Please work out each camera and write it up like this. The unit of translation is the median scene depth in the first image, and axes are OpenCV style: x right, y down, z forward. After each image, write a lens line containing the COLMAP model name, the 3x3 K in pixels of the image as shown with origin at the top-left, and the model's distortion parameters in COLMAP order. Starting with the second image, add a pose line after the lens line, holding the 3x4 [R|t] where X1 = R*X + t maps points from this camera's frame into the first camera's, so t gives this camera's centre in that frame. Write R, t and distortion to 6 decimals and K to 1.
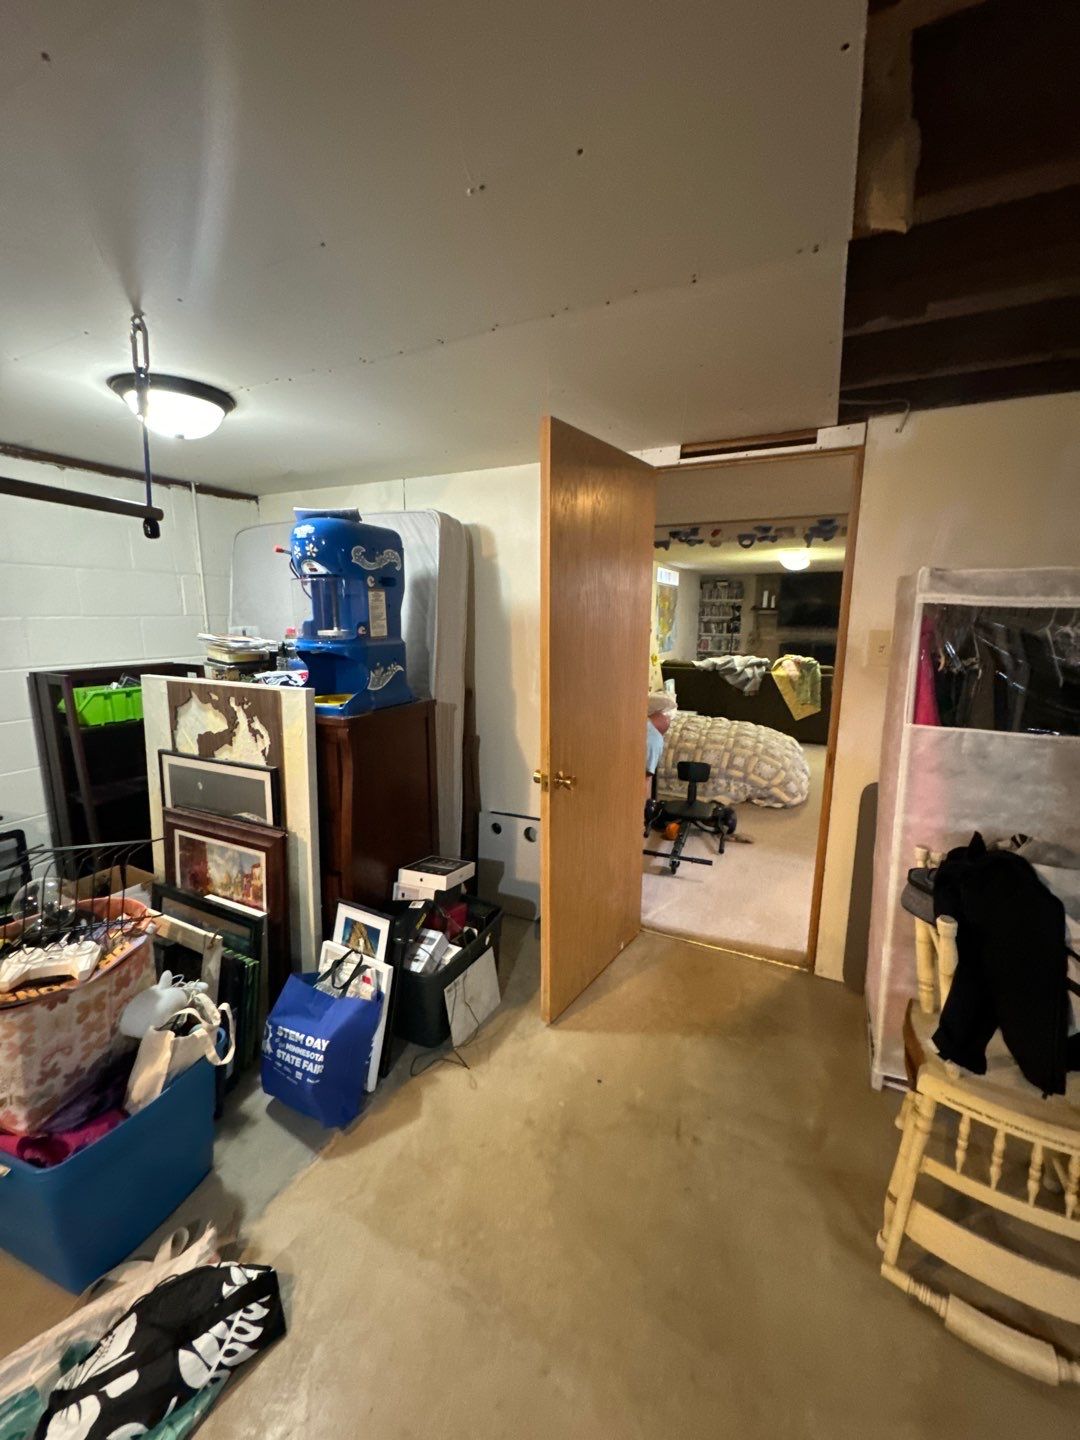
lens RADIAL K [[566.5, 0, 540.0], [0, 566.5, 720.0], [0, 0, 1]] dist [-0.000102, -0.000005]
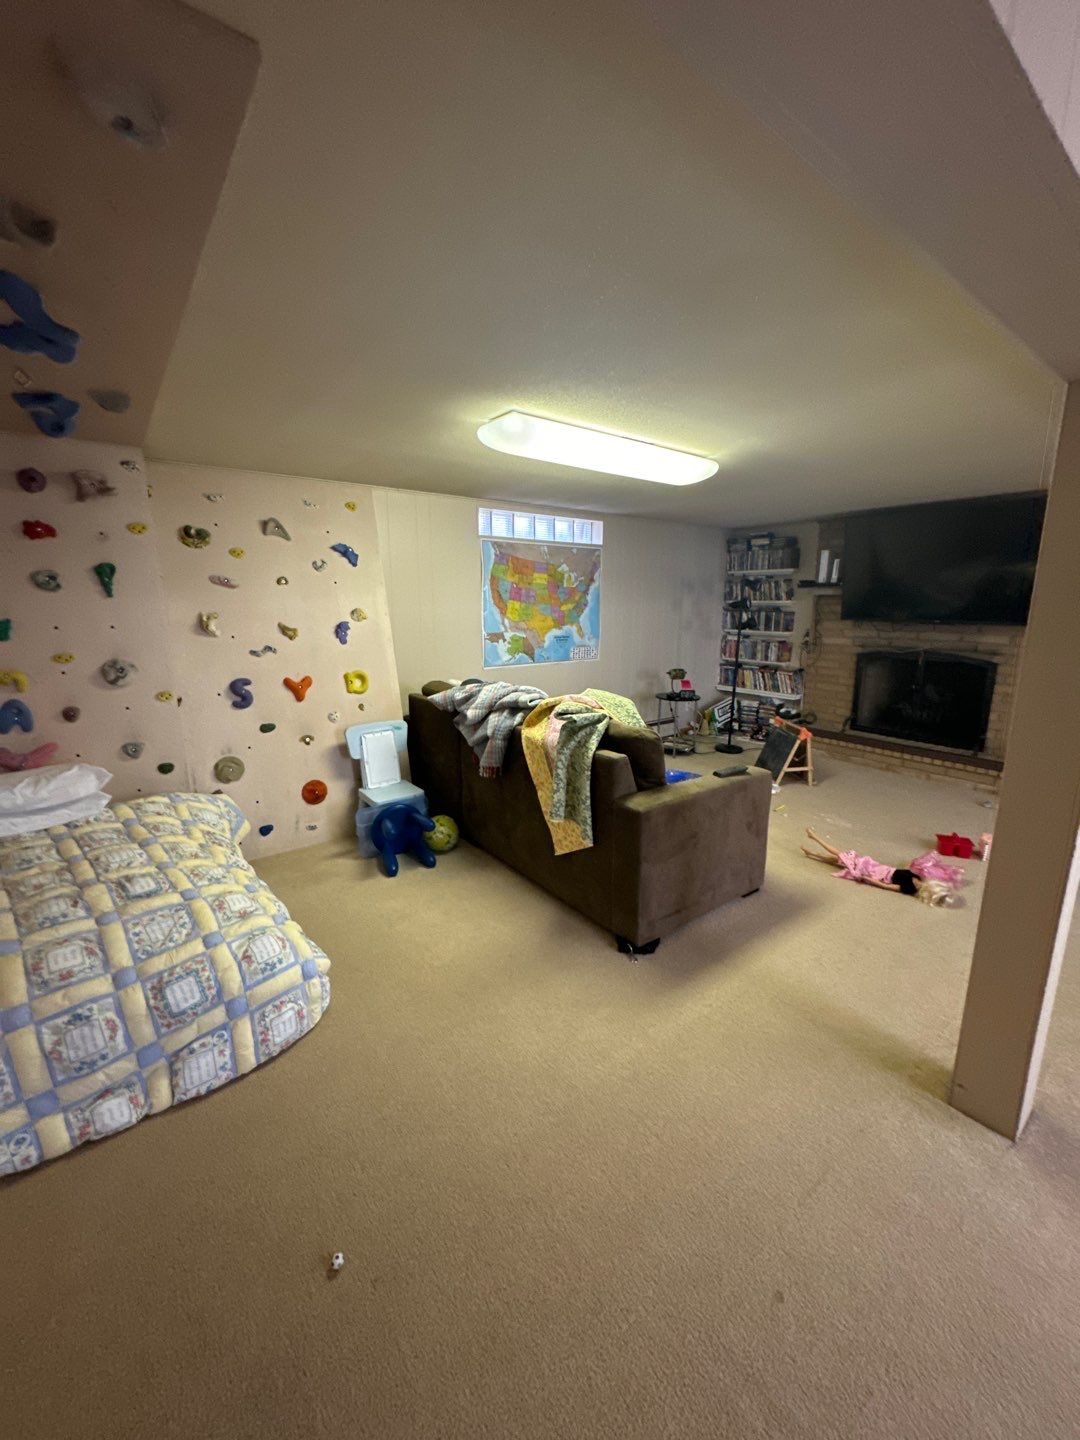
lens RADIAL K [[566.5, 0, 540.0], [0, 566.5, 720.0], [0, 0, 1]] dist [-0.000102, -0.000005]
pose [[0.893999, 0.084450, -0.440038, 0.406881], [-0.076735, 0.996425, 0.035330, -0.072108], [0.441448, 0.002181, 0.897284, 0.425384]]
